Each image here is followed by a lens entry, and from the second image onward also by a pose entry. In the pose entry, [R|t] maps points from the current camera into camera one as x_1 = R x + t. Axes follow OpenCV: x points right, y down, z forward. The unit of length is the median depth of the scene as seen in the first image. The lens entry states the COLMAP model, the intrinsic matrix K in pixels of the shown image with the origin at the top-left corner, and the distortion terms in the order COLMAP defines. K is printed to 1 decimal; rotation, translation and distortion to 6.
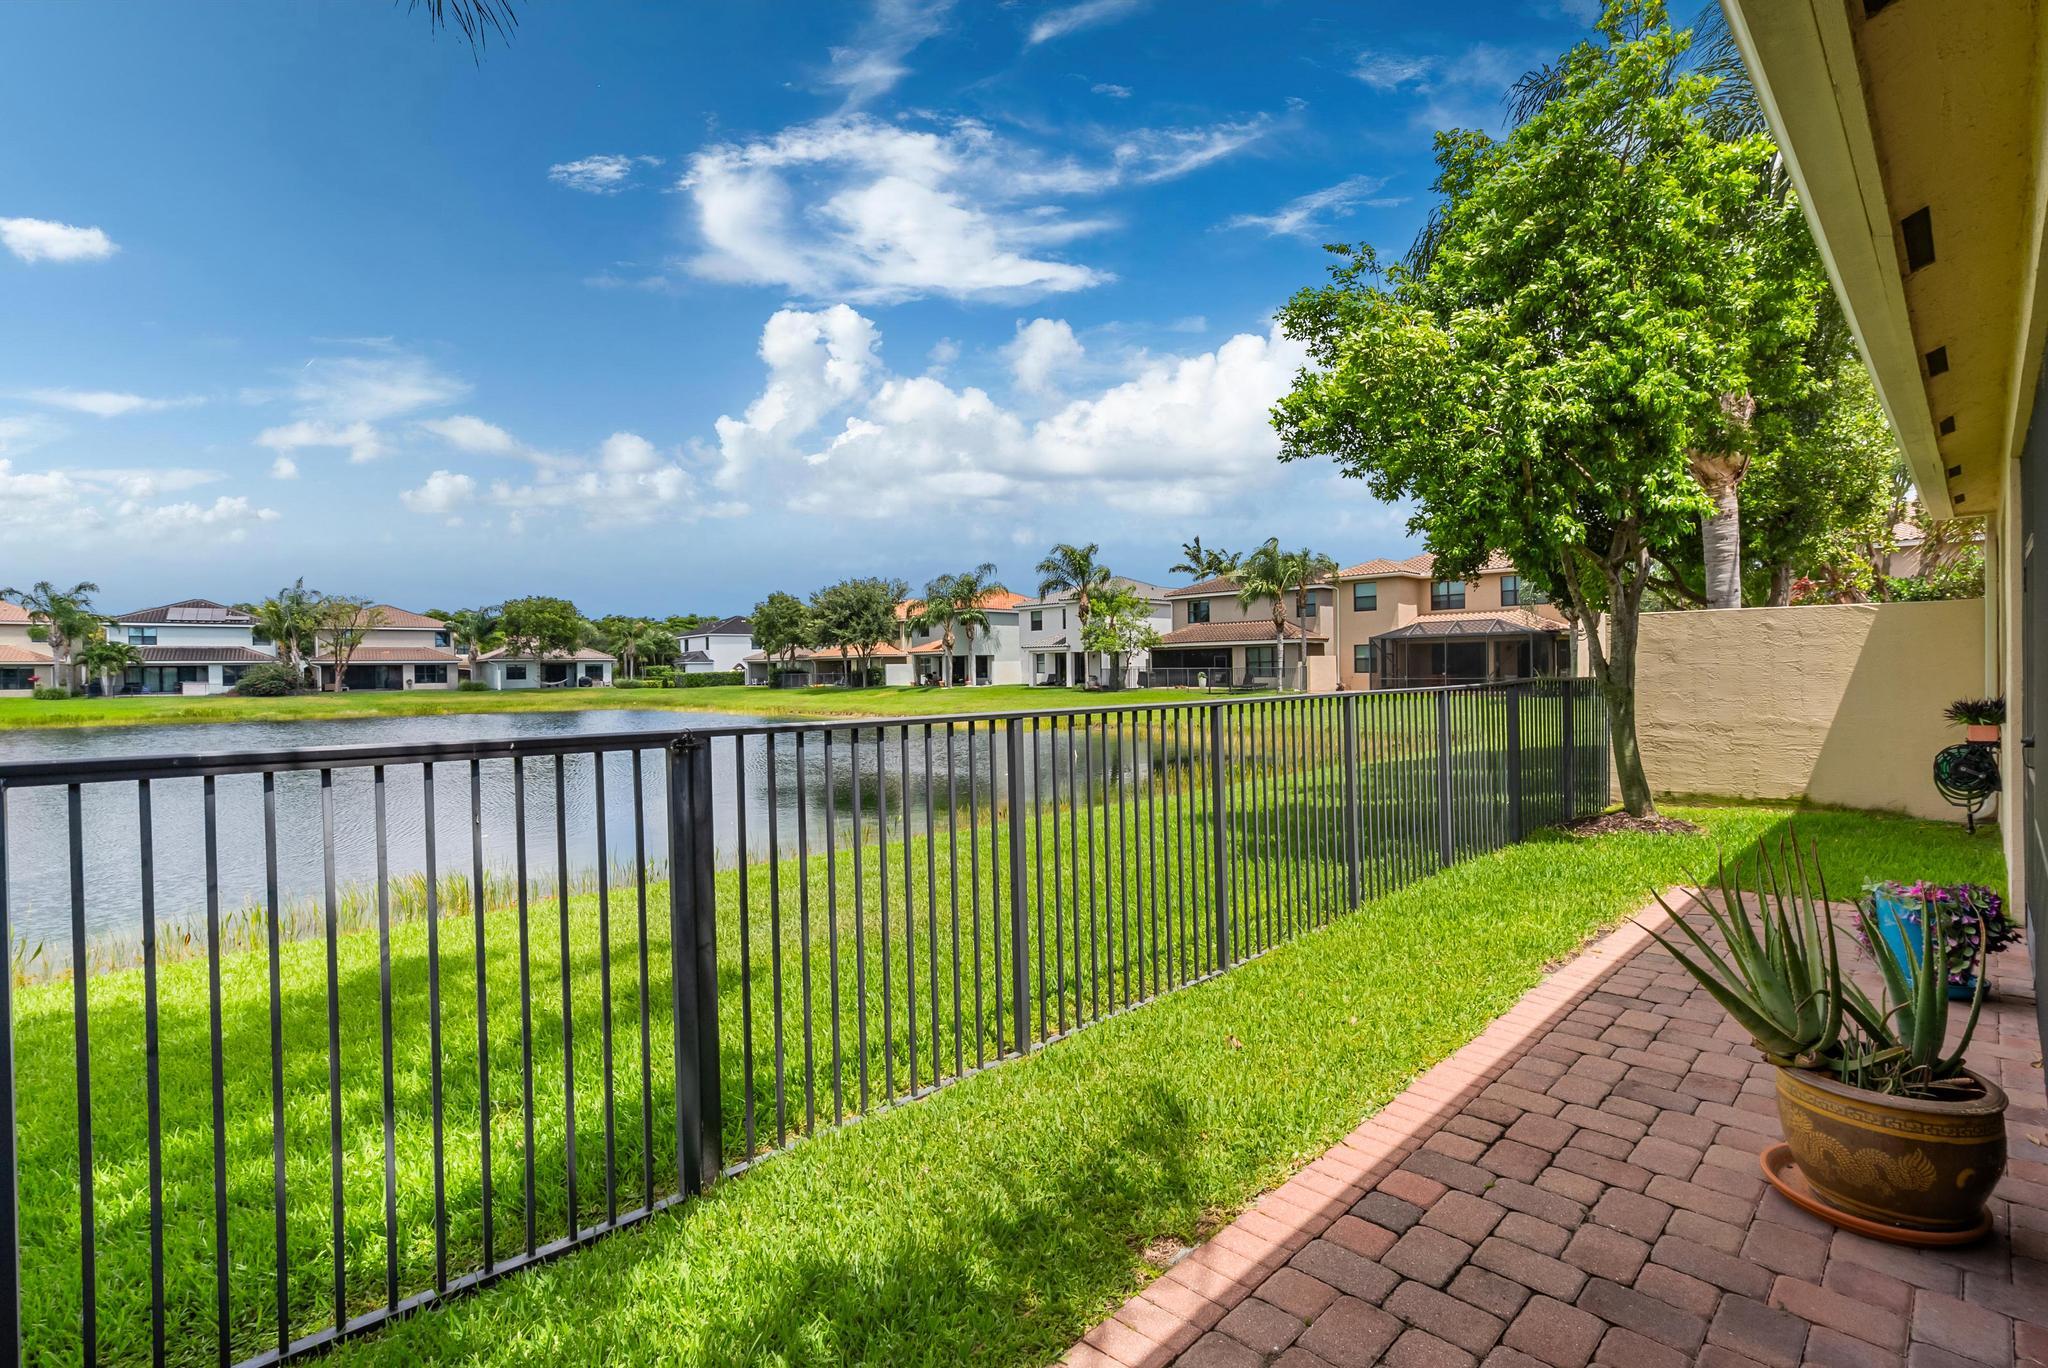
lens RADIAL K [[941.3, 0, 1019.8], [0, 941.3, 677.8], [0, 0, 1]] dist [0.002162, 0.000442]
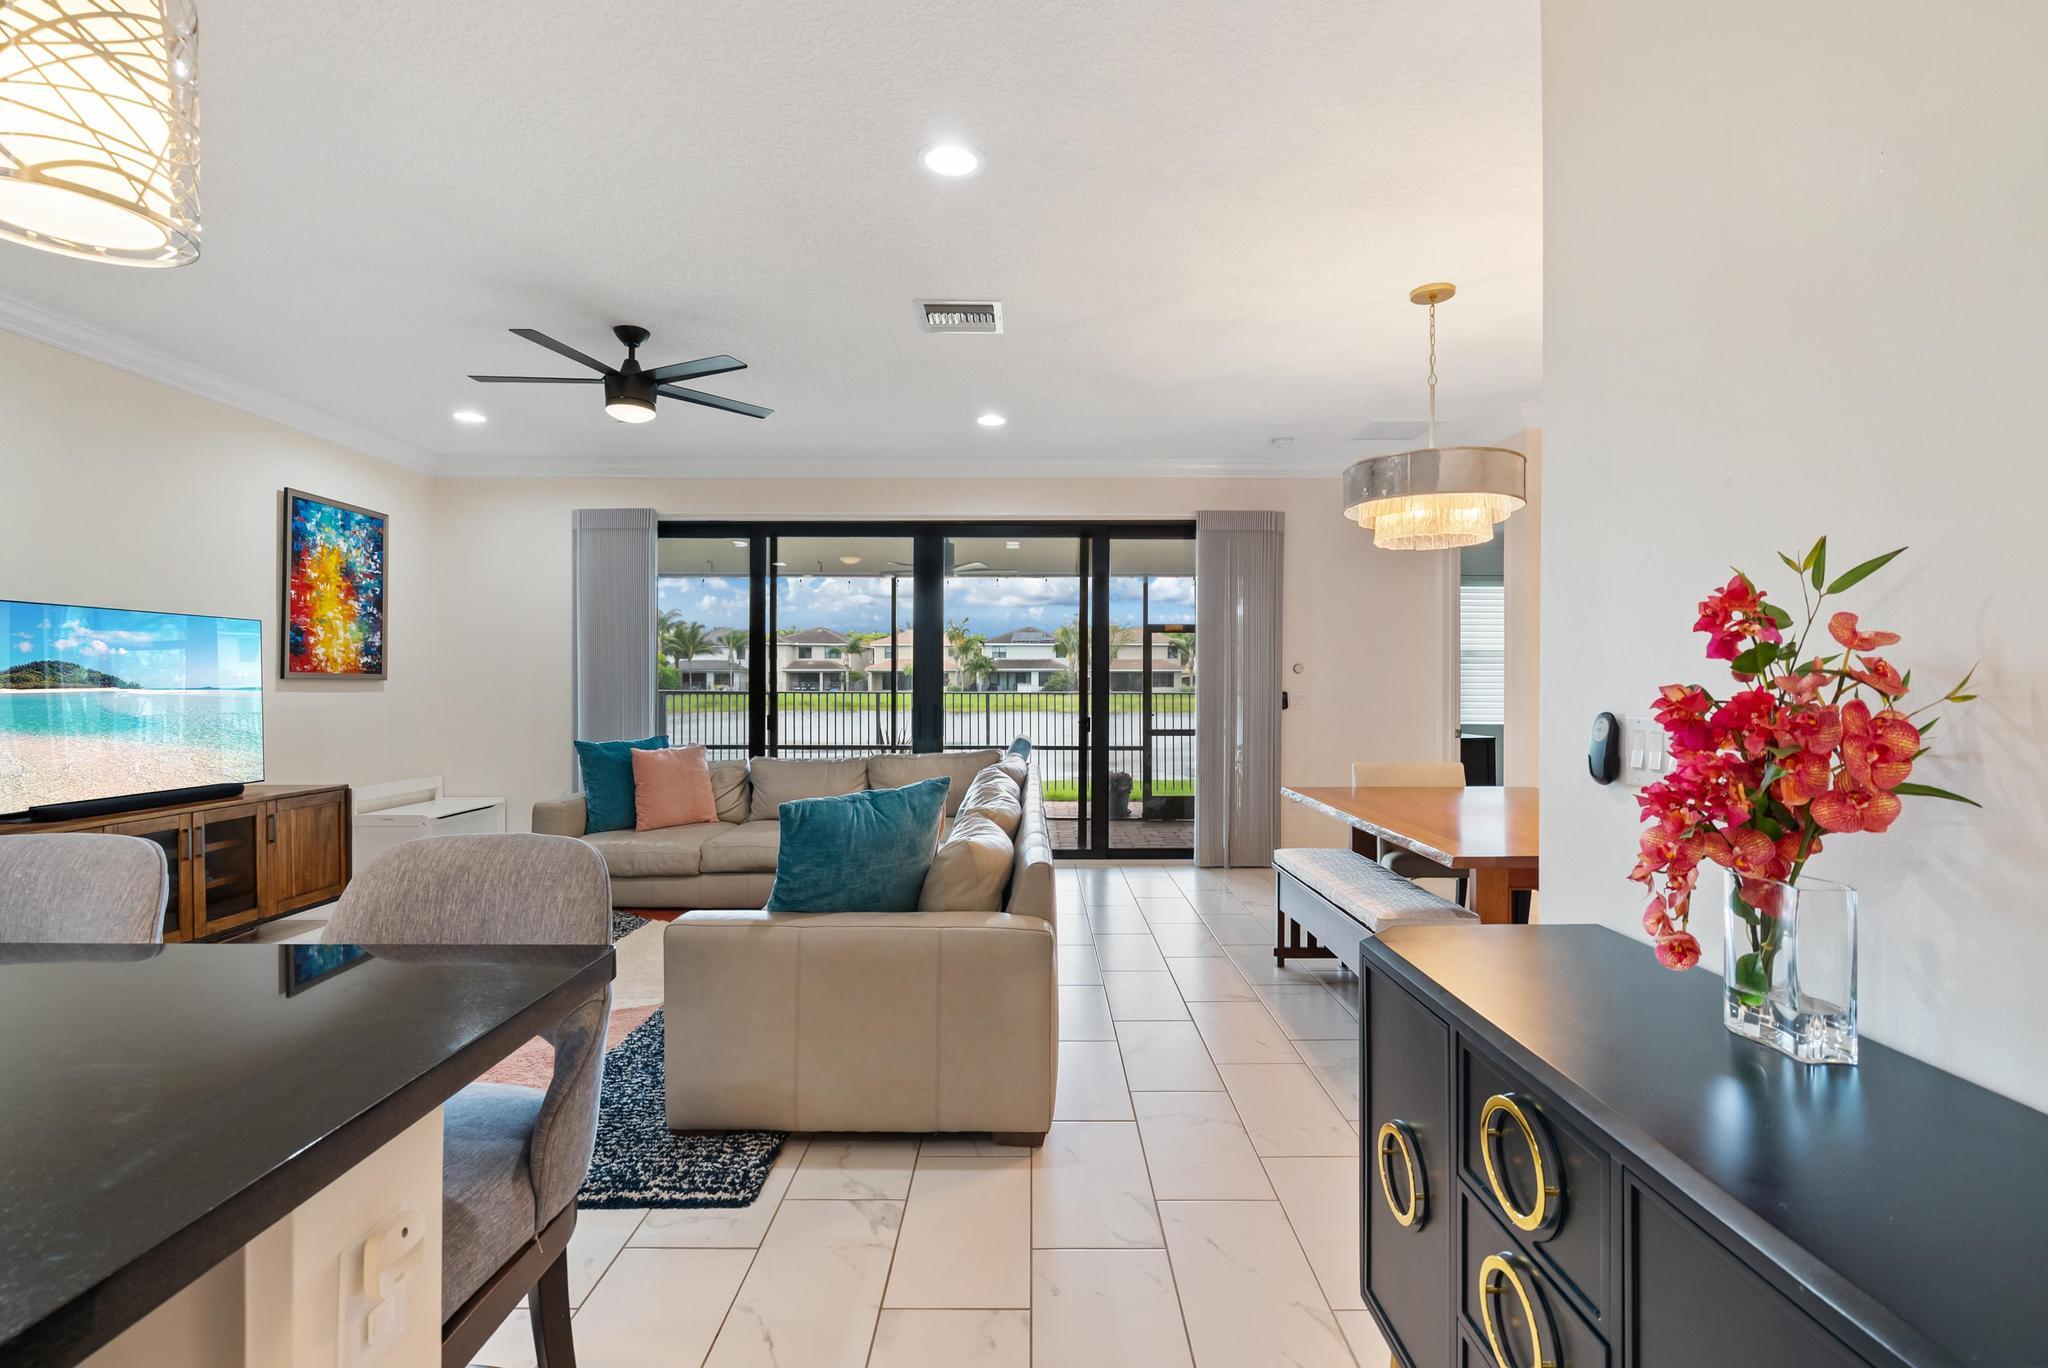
lens RADIAL K [[941.3, 0, 1018.8], [0, 941.3, 690.0], [0, 0, 1]] dist [0.002162, 0.000442]
pose [[0.707690, 0.020425, -0.706228, 0.132943], [-0.018200, 0.999777, 0.010677, -0.000730], [0.706289, 0.005297, 0.707904, -0.024251]]
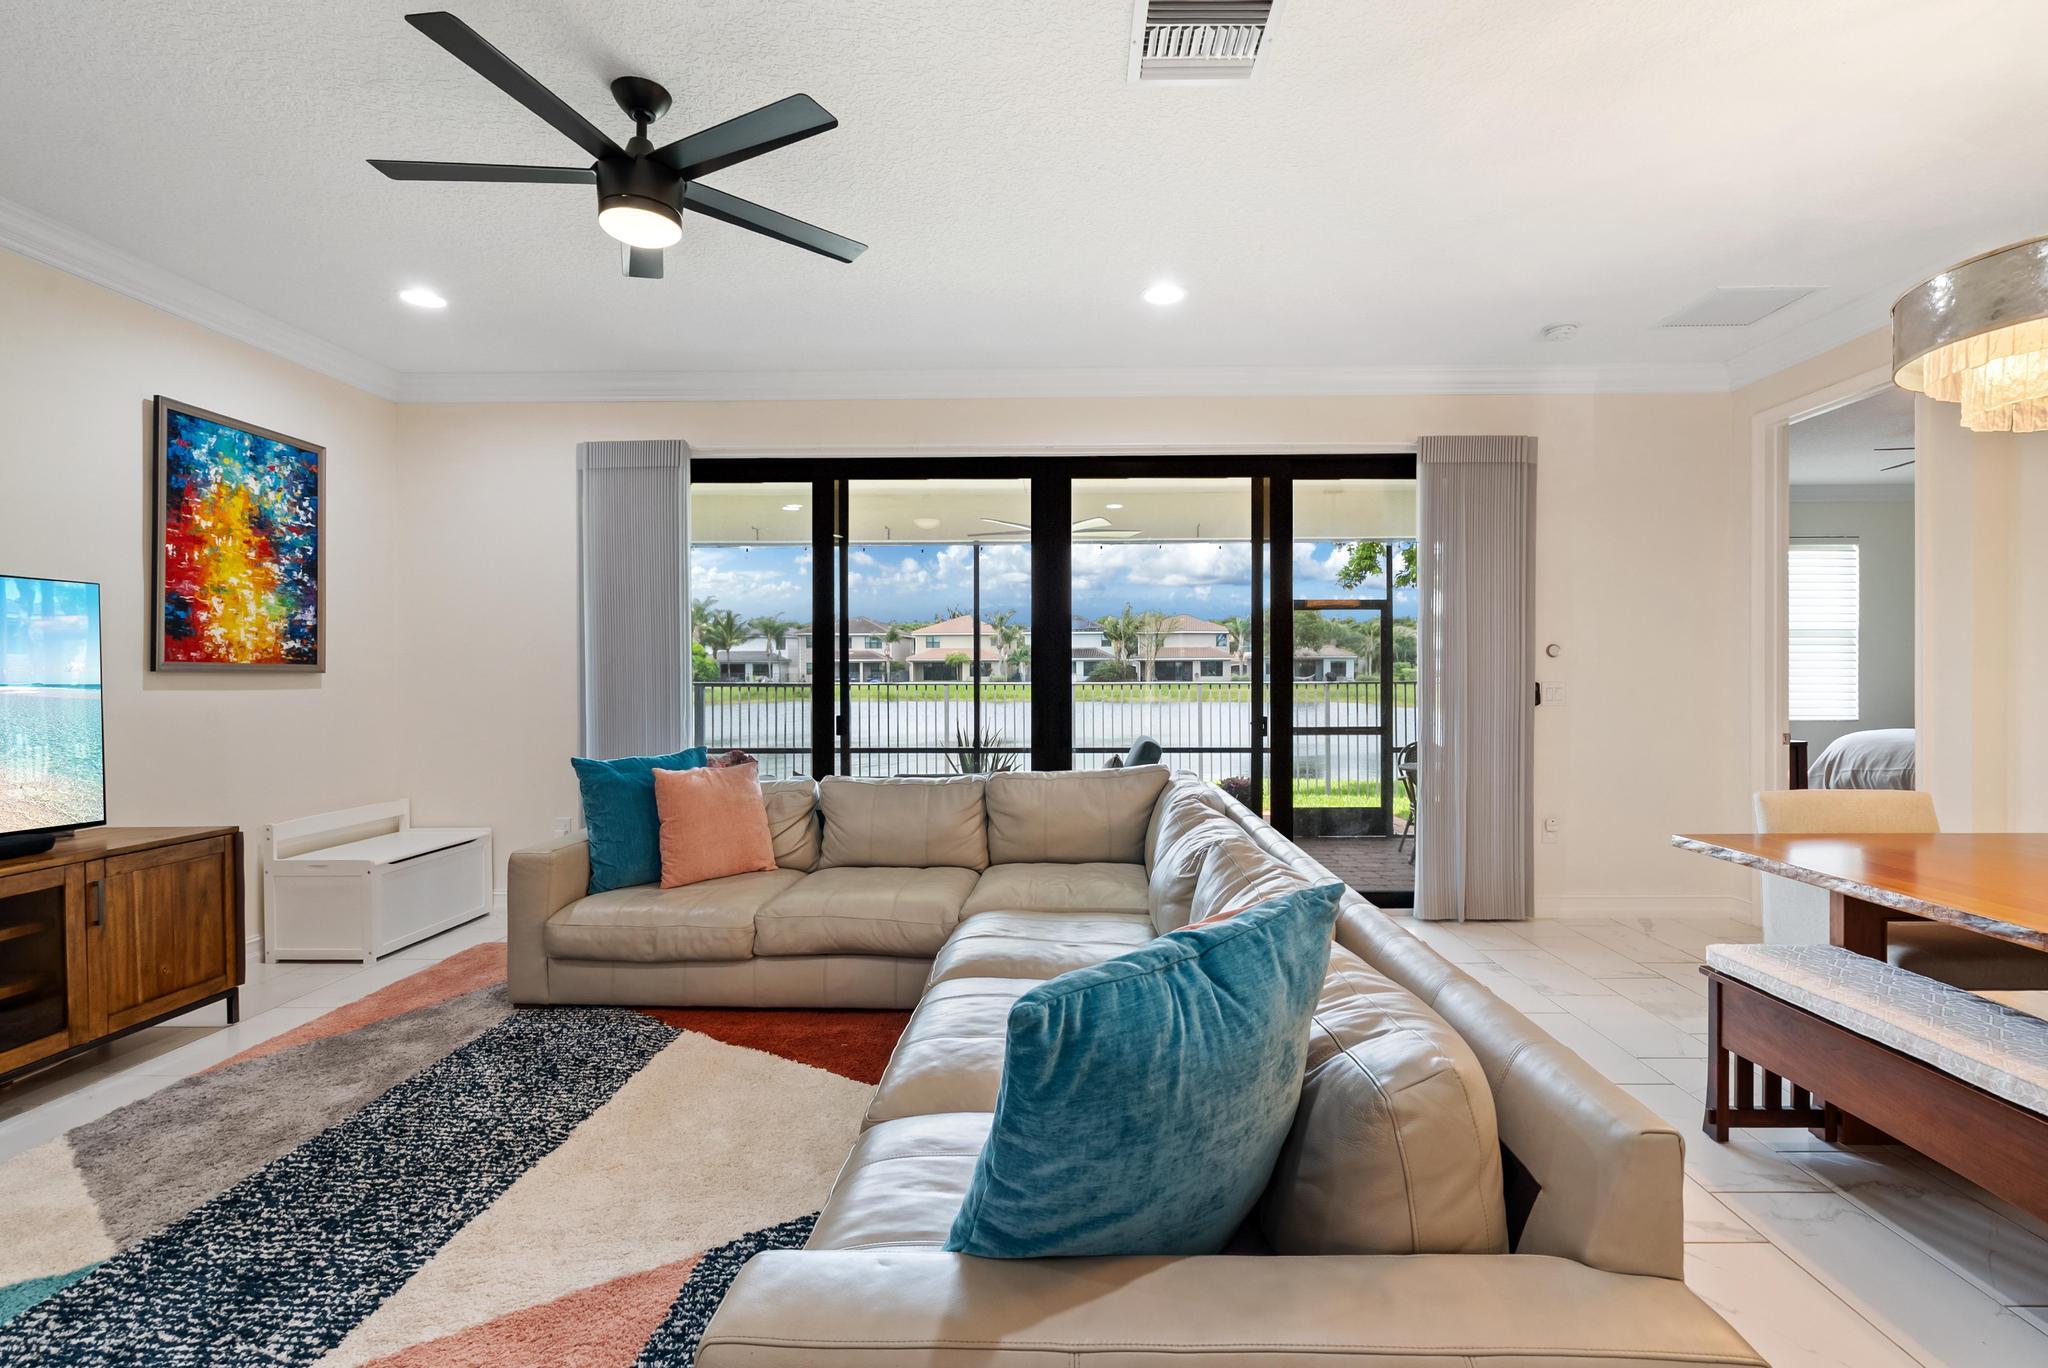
lens RADIAL K [[941.3, 0, 1037.2], [0, 941.3, 682.9], [0, 0, 1]] dist [0.002162, 0.000442]
pose [[0.694522, 0.018968, -0.719221, 0.101935], [-0.012341, 0.999819, 0.014451, -0.000386], [0.719365, -0.001161, 0.694631, -0.009962]]
